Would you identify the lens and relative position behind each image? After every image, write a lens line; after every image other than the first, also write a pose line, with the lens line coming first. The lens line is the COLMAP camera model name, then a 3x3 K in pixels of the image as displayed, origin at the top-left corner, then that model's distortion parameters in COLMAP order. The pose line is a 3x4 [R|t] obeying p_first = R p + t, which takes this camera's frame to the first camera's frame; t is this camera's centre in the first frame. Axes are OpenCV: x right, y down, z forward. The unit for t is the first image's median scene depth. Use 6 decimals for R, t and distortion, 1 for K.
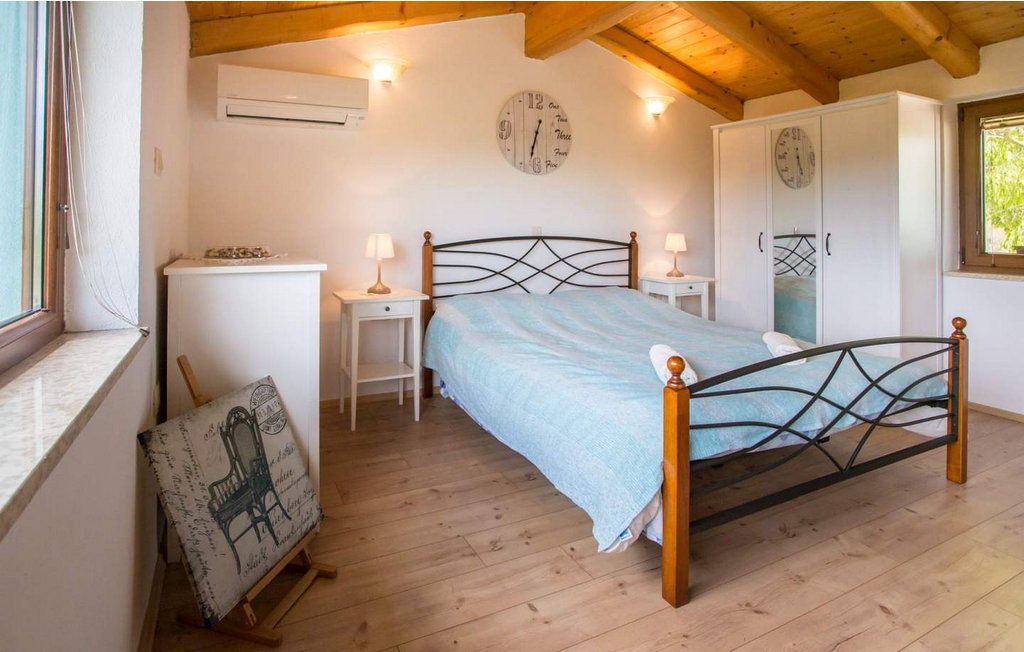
lens RADIAL K [[519.2, 0, 500.0], [0, 519.2, 204.9], [0, 0, 1]] dist [-0.050392, 0.017272]
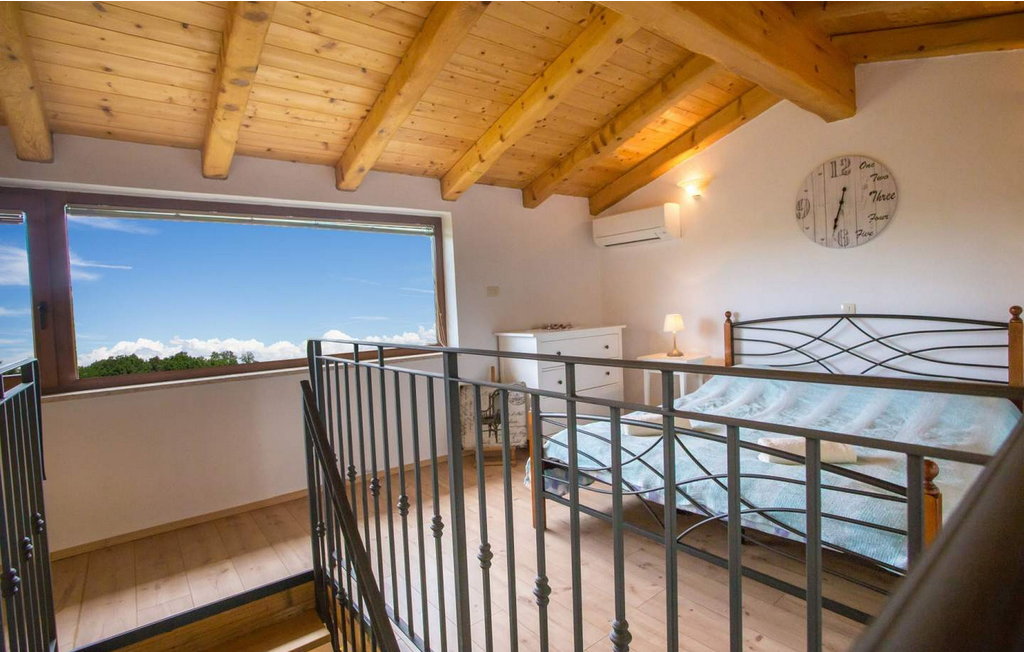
lens RADIAL K [[519.2, 0, 507.2], [0, 519.2, 317.1], [0, 0, 1]] dist [-0.050392, 0.017272]
pose [[0.230892, 0.008817, -0.972939, 0.835638], [0.086497, 0.995814, 0.029551, -0.013721], [0.969127, -0.090979, 0.229163, 0.196903]]
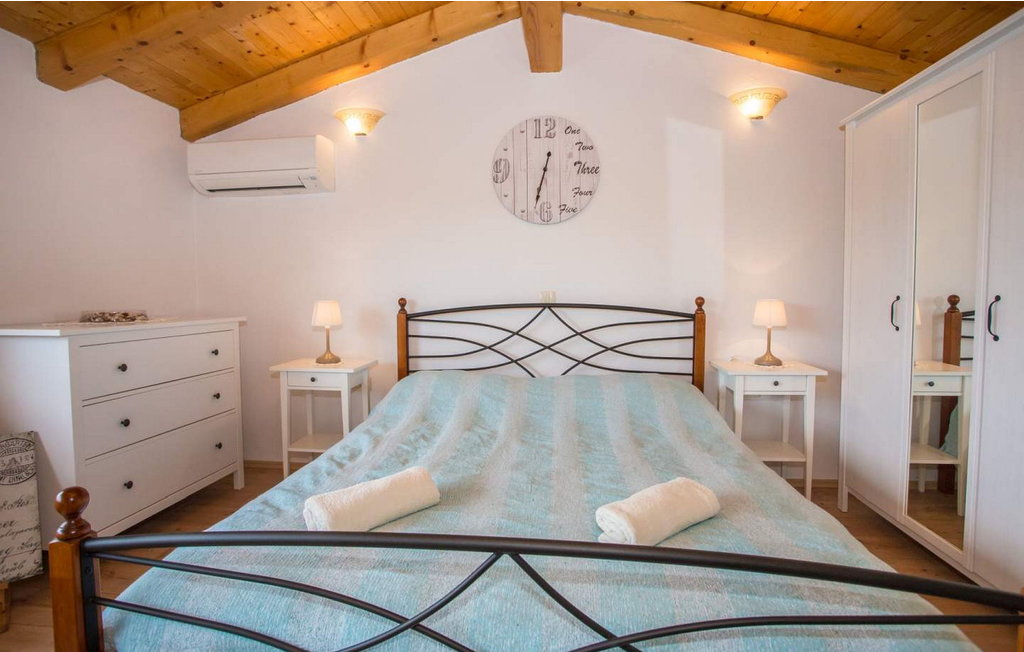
lens RADIAL K [[519.2, 0, 499.4], [0, 519.2, 315.8], [0, 0, 1]] dist [-0.050392, 0.017272]
pose [[0.847483, 0.012100, -0.530685, 0.432972], [0.030533, 0.996974, 0.071492, 0.021578], [0.529944, -0.076792, 0.844549, 0.302060]]
